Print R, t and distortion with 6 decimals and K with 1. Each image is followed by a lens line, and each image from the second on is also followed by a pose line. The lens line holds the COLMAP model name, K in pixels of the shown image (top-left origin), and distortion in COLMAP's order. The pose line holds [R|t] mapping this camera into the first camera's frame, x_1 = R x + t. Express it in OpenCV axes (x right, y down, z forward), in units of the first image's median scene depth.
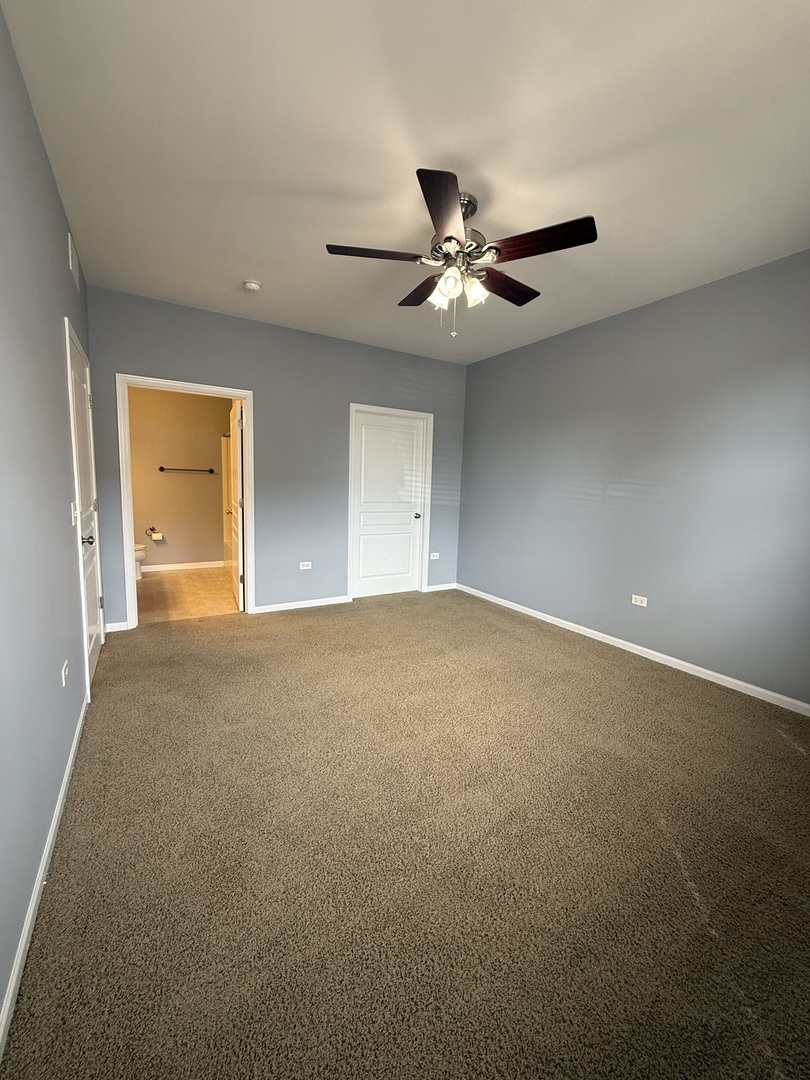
lens RADIAL K [[430.1, 0, 405.2], [0, 430.1, 536.3], [0, 0, 1]] dist [-0.000673, 0.000501]
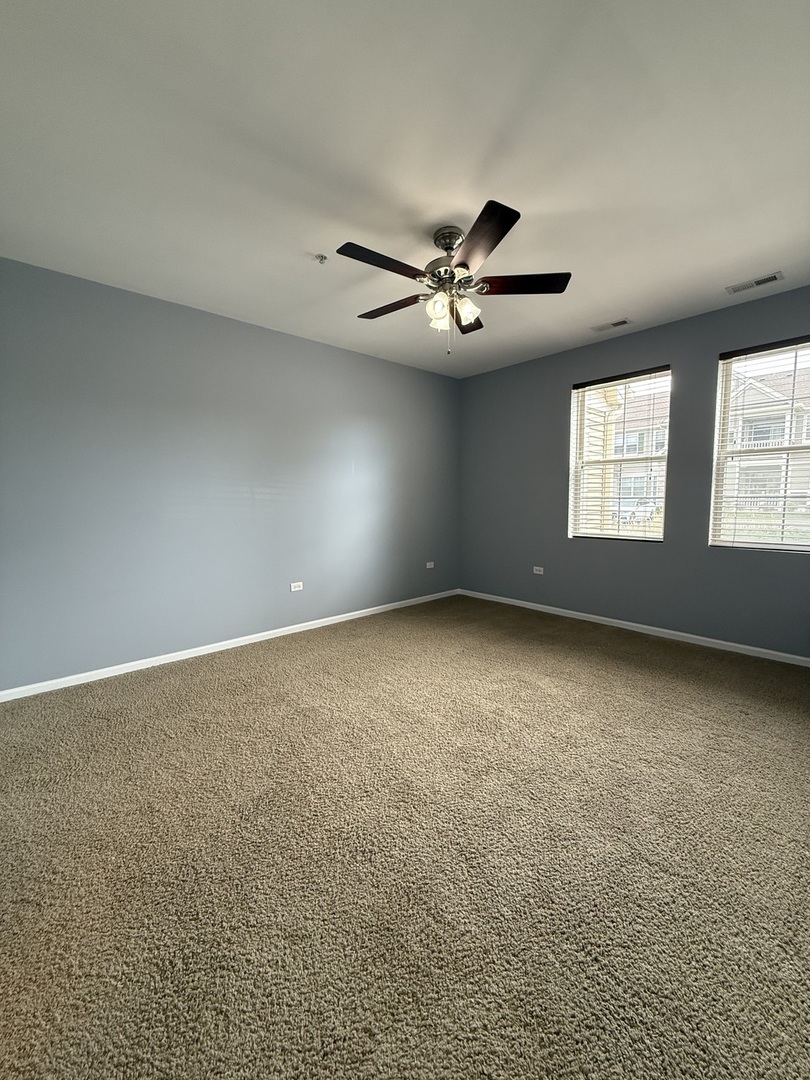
lens RADIAL K [[430.1, 0, 405.6], [0, 430.1, 541.4], [0, 0, 1]] dist [-0.000673, 0.000501]
pose [[-0.205907, -0.132595, 0.969547, -1.012145], [0.116406, 0.980424, 0.158805, -0.195718], [-0.971623, 0.145560, -0.186441, 1.430593]]
